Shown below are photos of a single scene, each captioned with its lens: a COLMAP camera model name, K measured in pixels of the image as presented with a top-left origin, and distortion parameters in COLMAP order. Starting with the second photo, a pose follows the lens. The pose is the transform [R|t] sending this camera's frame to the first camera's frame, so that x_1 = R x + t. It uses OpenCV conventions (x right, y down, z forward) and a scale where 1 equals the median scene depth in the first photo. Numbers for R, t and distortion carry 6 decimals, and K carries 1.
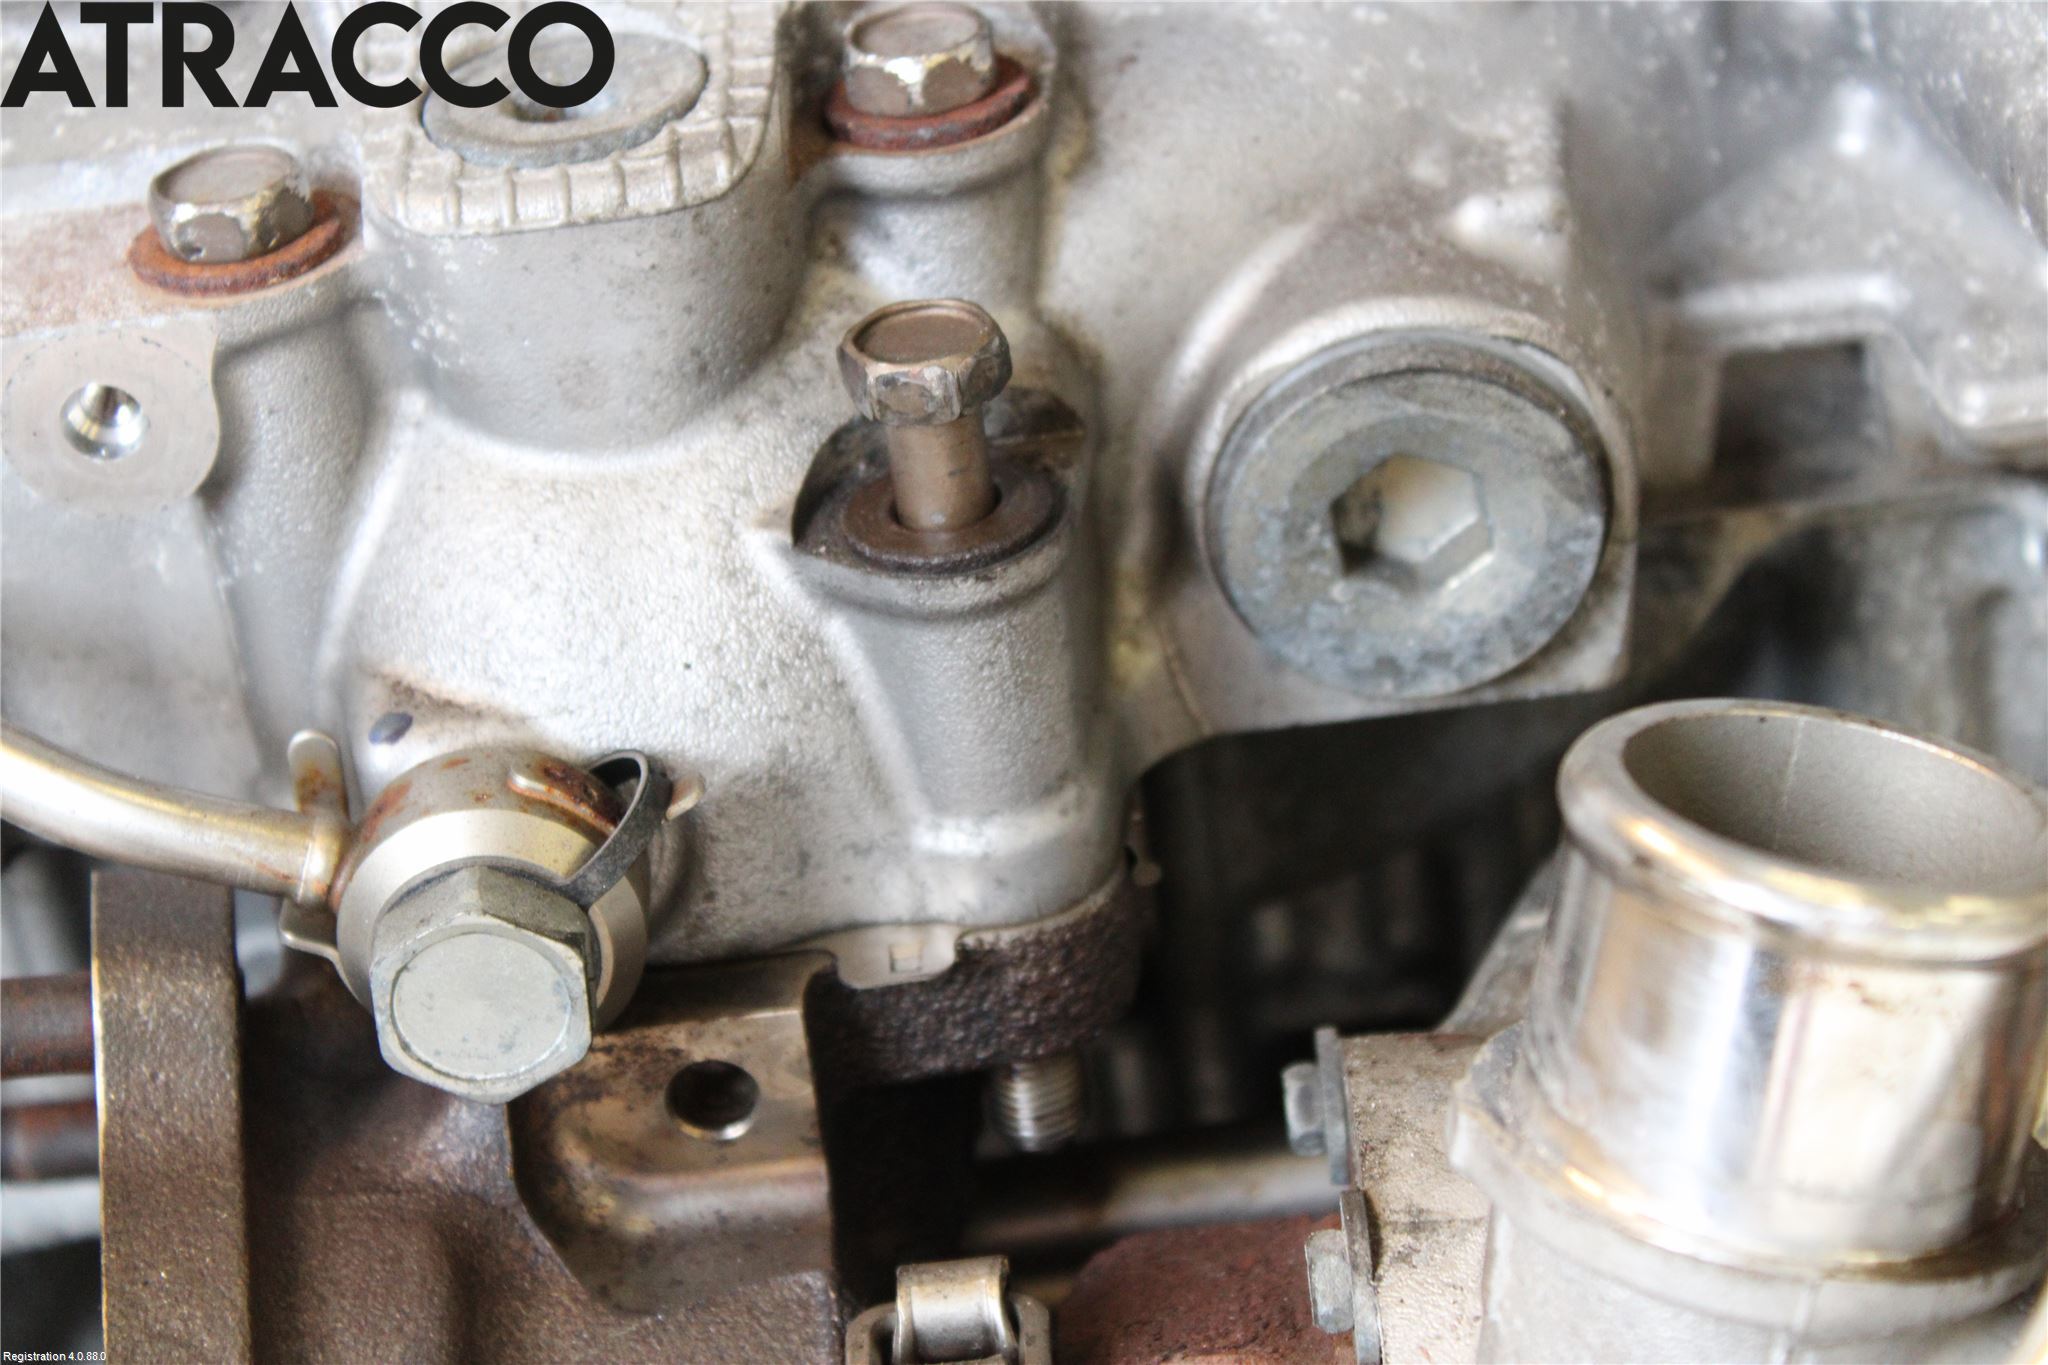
lens RADIAL K [[4372.9, 0, 1024.0], [0, 4372.9, 682.5], [0, 0, 1]] dist [0.016965, 0.109505]
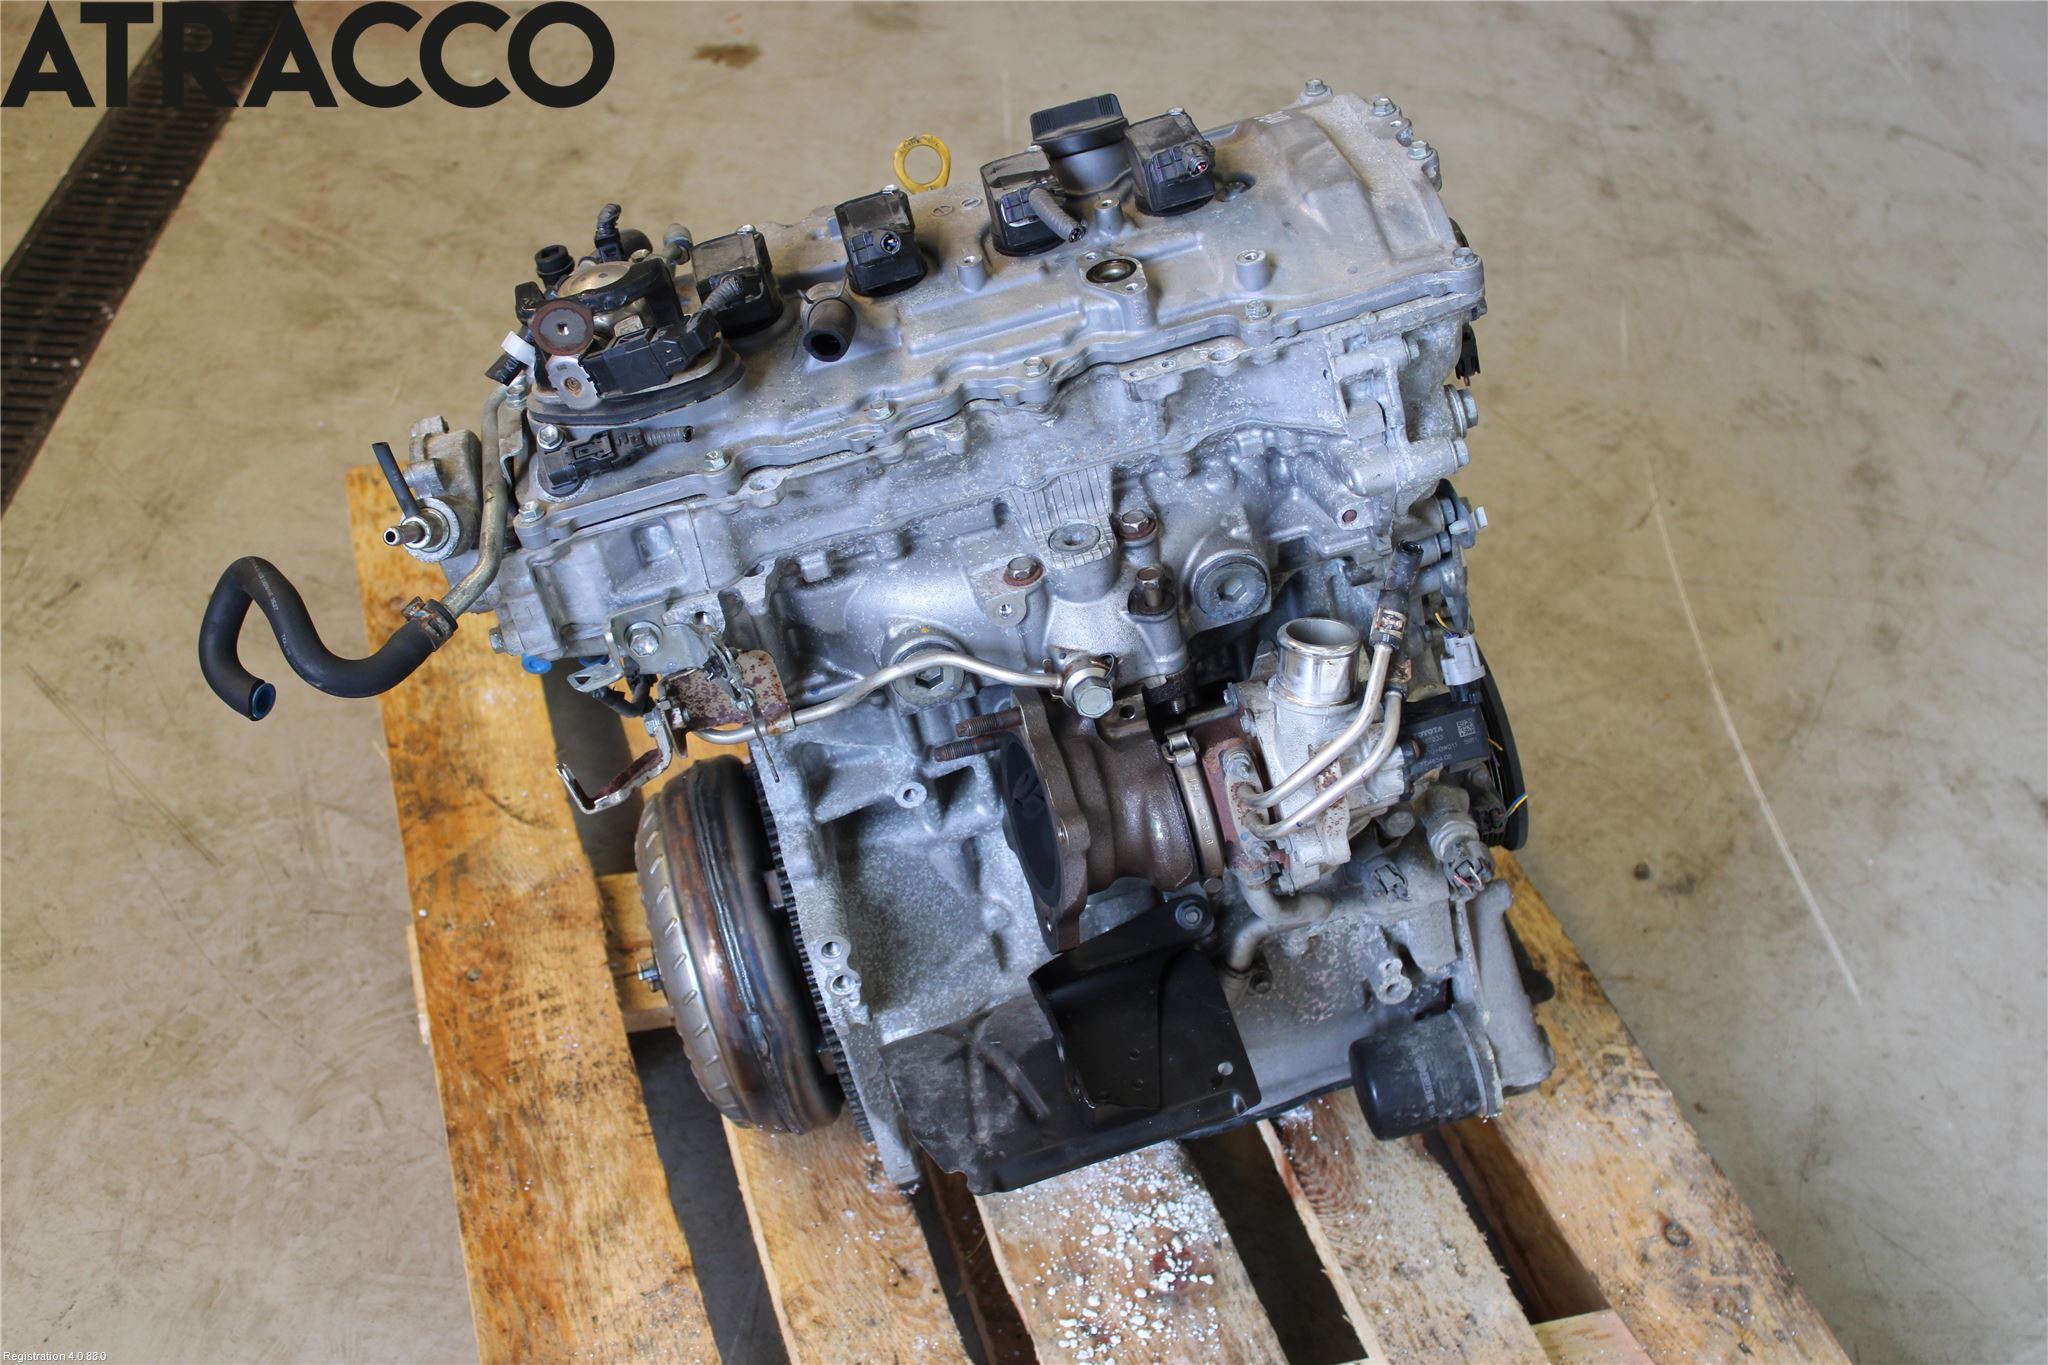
lens RADIAL K [[2772.7, 0, 1024.0], [0, 2772.7, 682.5], [0, 0, 1]] dist [-0.008042, -0.003031]
pose [[0.980897, -0.159378, 0.111532, -0.587153], [0.151537, 0.985555, 0.075618, -0.229160], [-0.121973, -0.057273, 0.990880, -2.478895]]
